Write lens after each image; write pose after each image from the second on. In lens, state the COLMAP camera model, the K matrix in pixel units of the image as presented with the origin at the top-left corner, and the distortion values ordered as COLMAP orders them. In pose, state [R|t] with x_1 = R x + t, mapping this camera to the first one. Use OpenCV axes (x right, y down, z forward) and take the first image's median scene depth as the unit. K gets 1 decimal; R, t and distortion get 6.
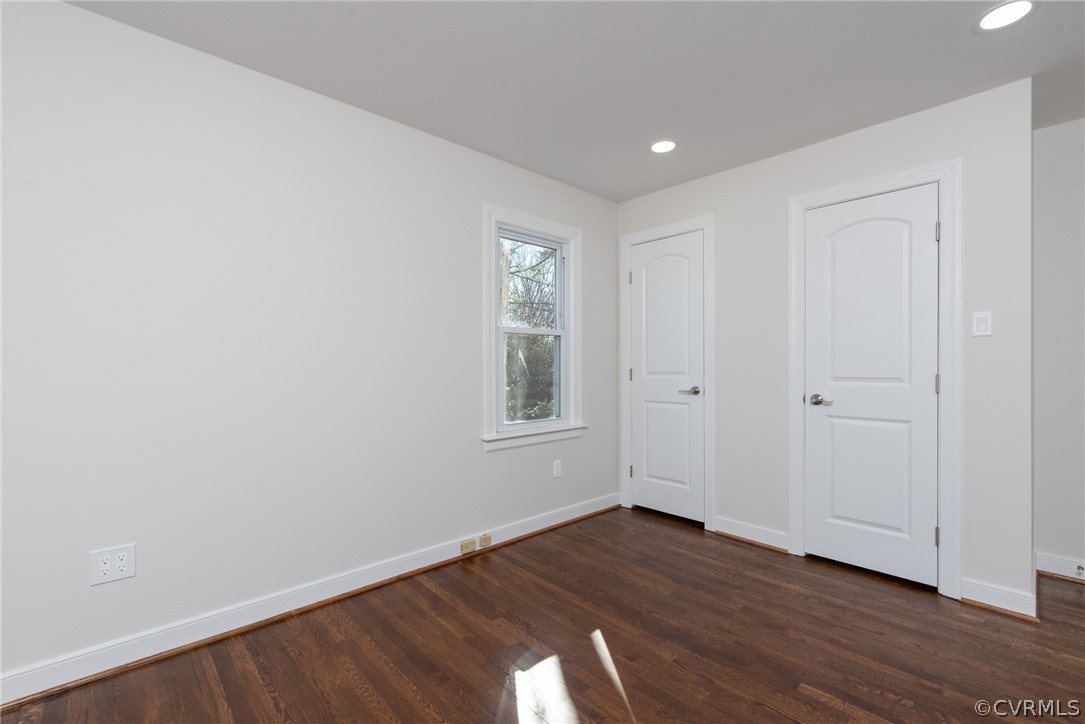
lens RADIAL K [[474.4, 0, 540.6], [0, 474.4, 362.0], [0, 0, 1]] dist [0.000831, 0.000487]
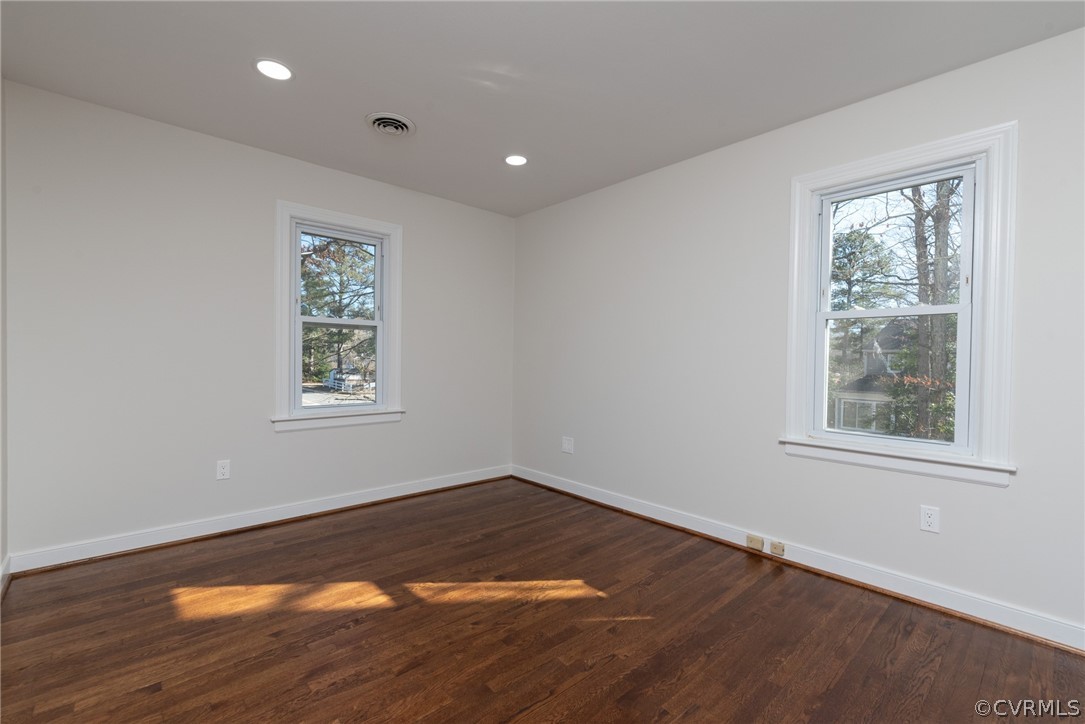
lens RADIAL K [[474.4, 0, 540.6], [0, 474.4, 362.0], [0, 0, 1]] dist [0.000831, 0.000487]
pose [[-0.006046, 0.004987, -0.999969, 0.915966], [-0.020449, 0.999778, 0.005109, 0.024104], [0.999773, 0.020479, -0.005943, 0.621003]]
